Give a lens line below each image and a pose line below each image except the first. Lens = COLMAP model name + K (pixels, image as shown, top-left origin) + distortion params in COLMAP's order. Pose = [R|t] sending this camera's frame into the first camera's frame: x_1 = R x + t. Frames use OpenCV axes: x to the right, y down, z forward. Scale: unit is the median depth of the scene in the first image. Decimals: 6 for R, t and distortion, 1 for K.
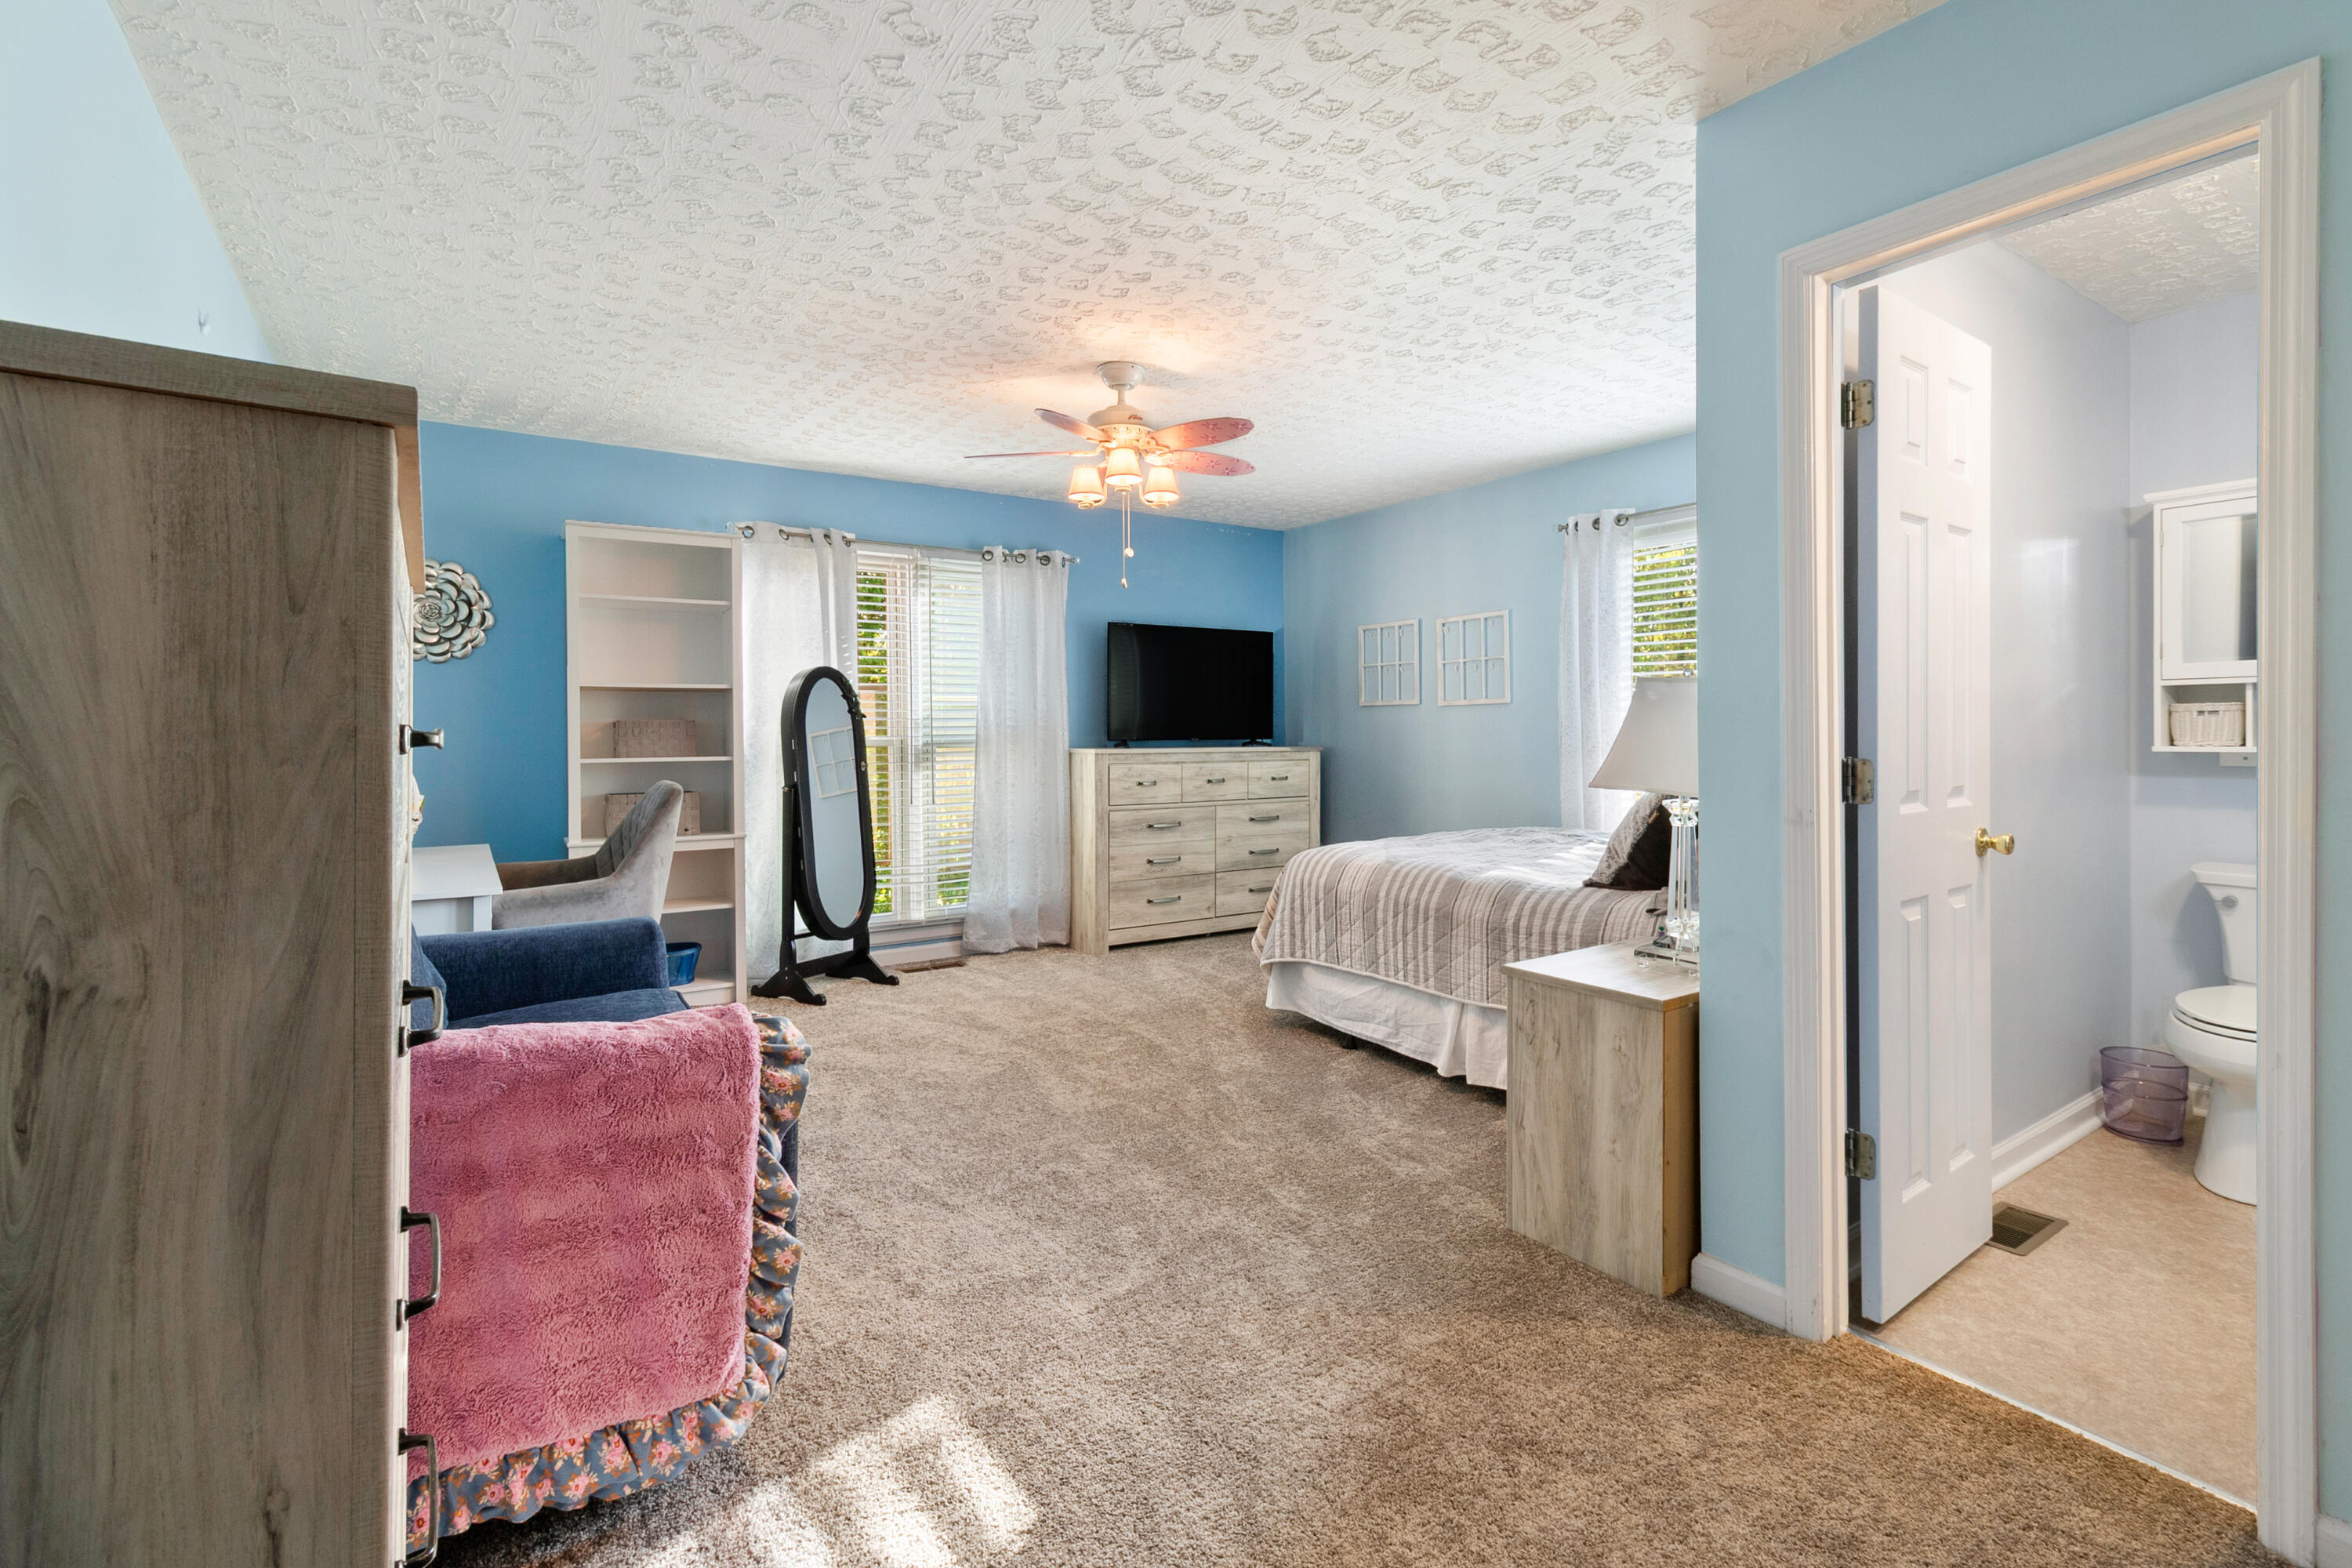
lens RADIAL K [[1066.1, 0, 1178.9], [0, 1066.1, 746.7], [0, 0, 1]] dist [0.003569, 0.000051]
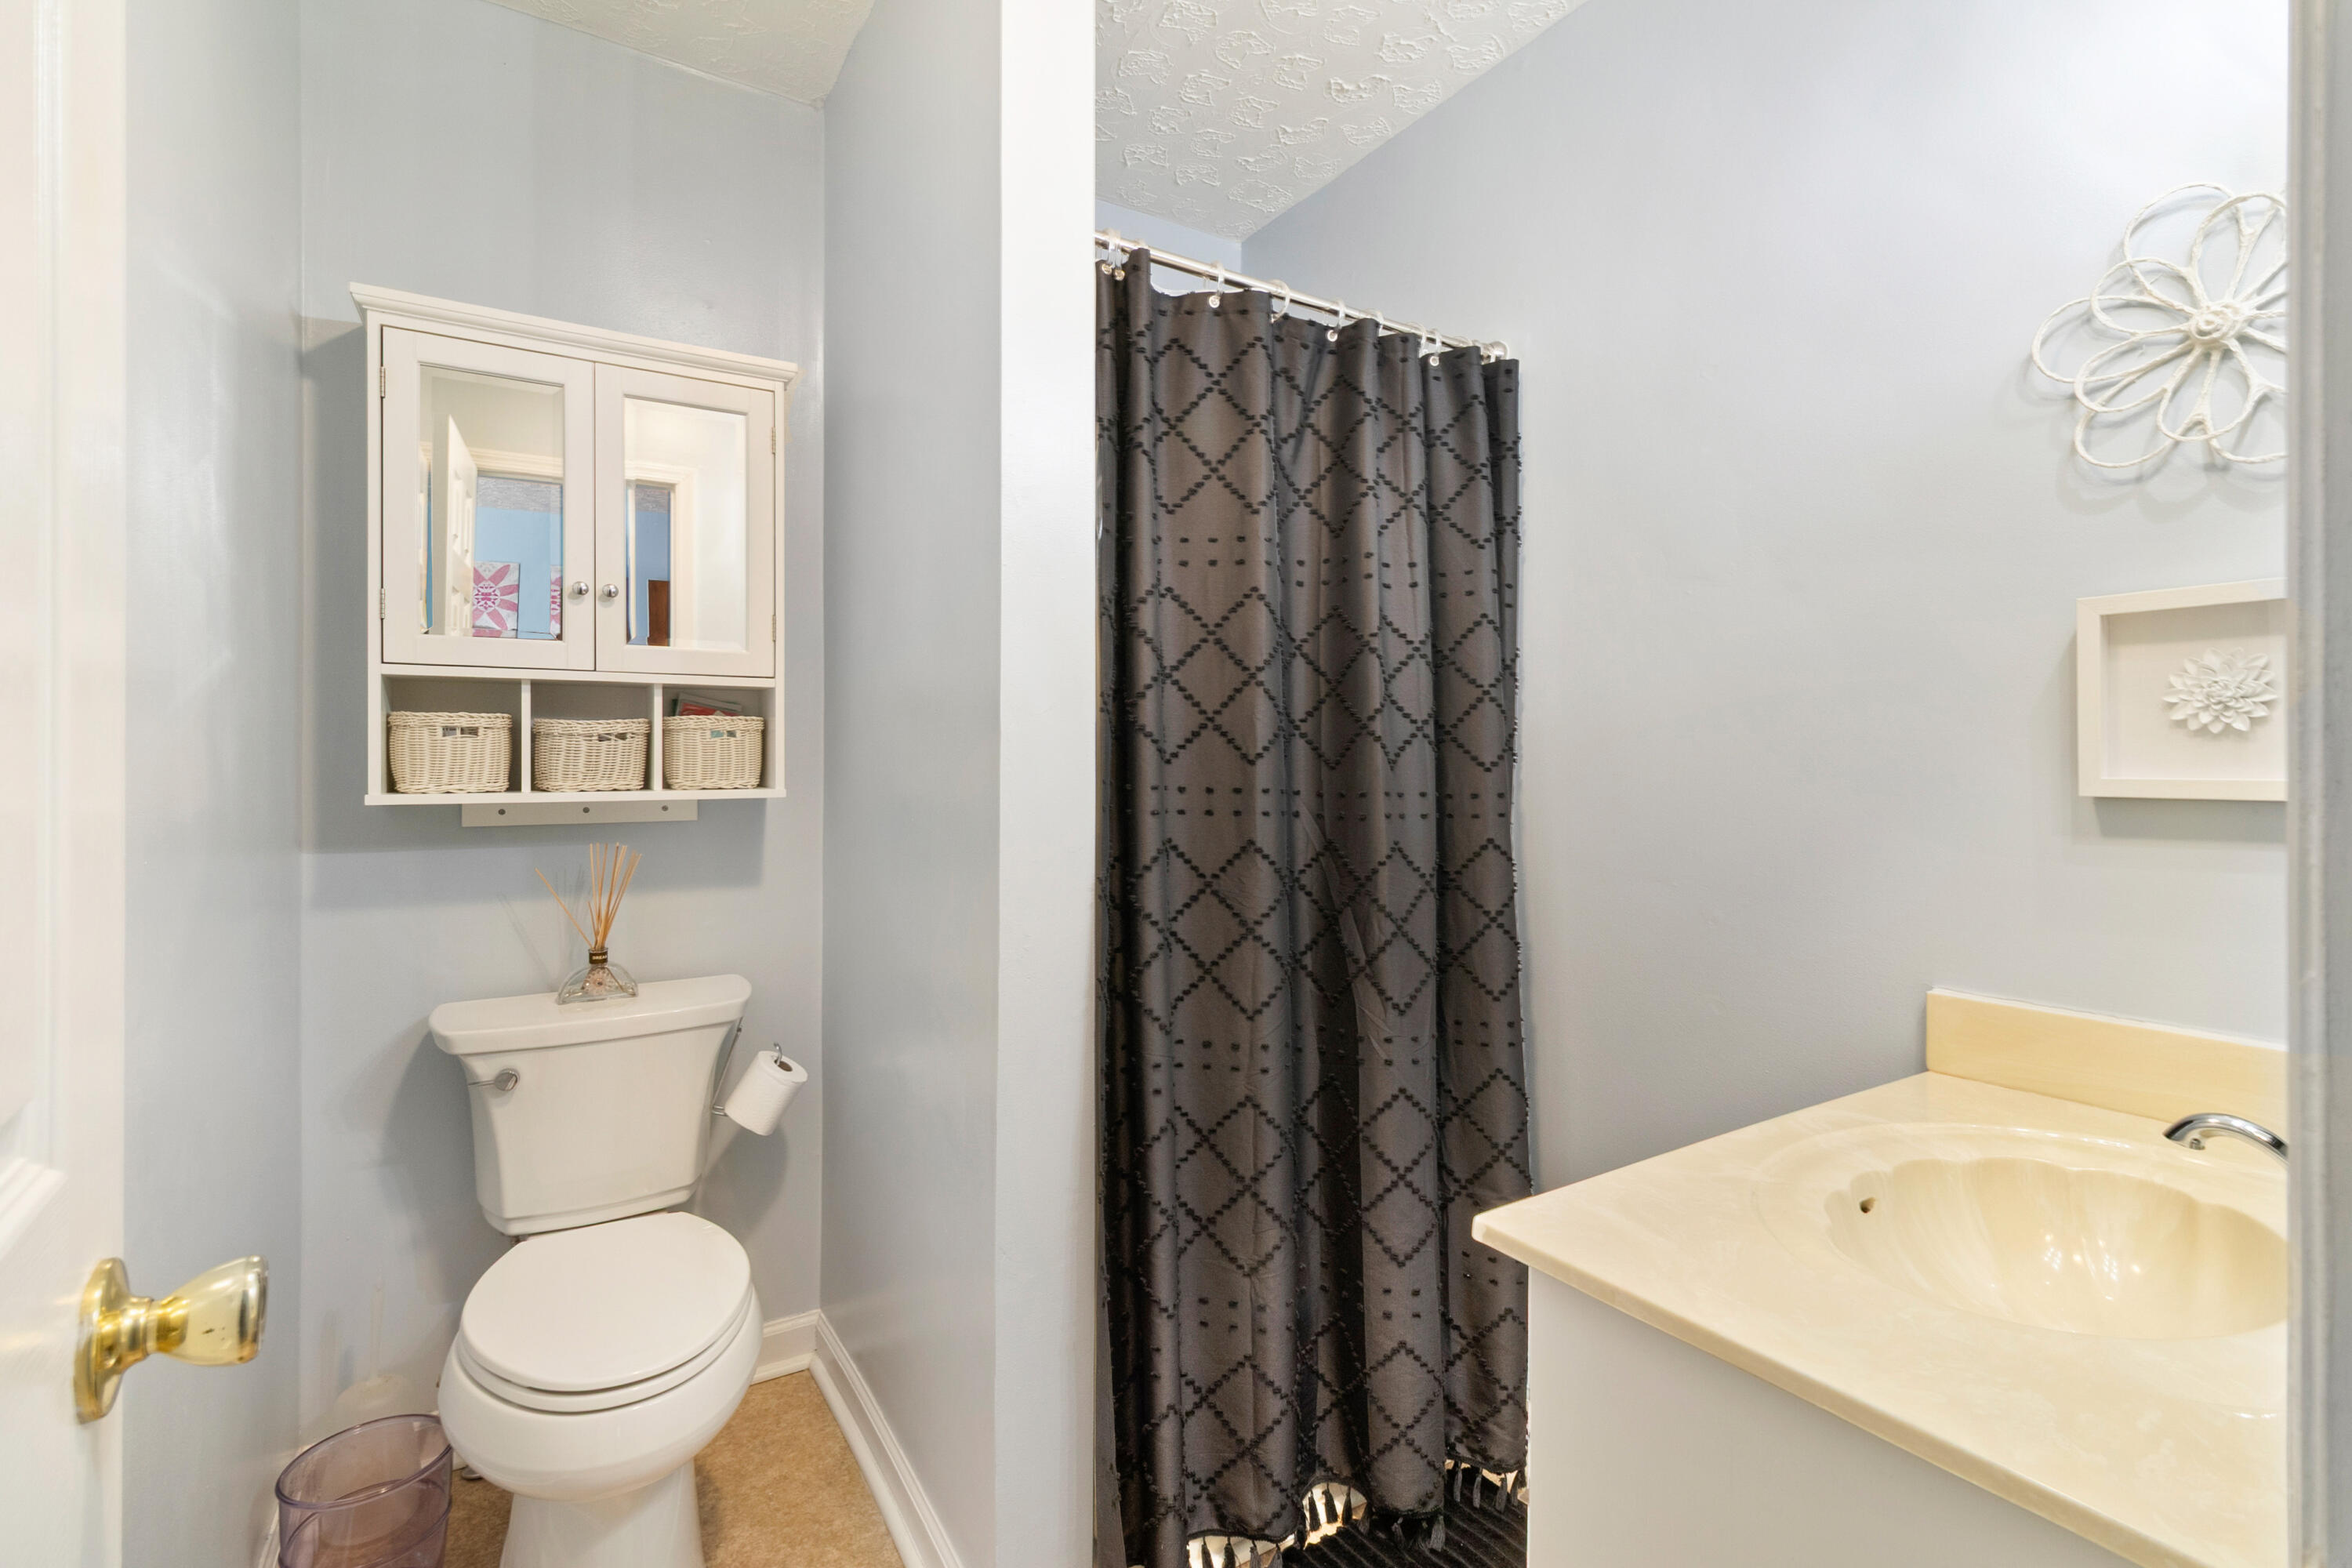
lens RADIAL K [[1066.1, 0, 1178.9], [0, 1066.1, 746.7], [0, 0, 1]] dist [0.003569, 0.000051]
pose [[0.034301, 0.013251, 0.999324, 0.425980], [0.010100, 0.999856, -0.013605, -0.012489], [-0.999360, 0.010560, 0.034163, 0.604641]]
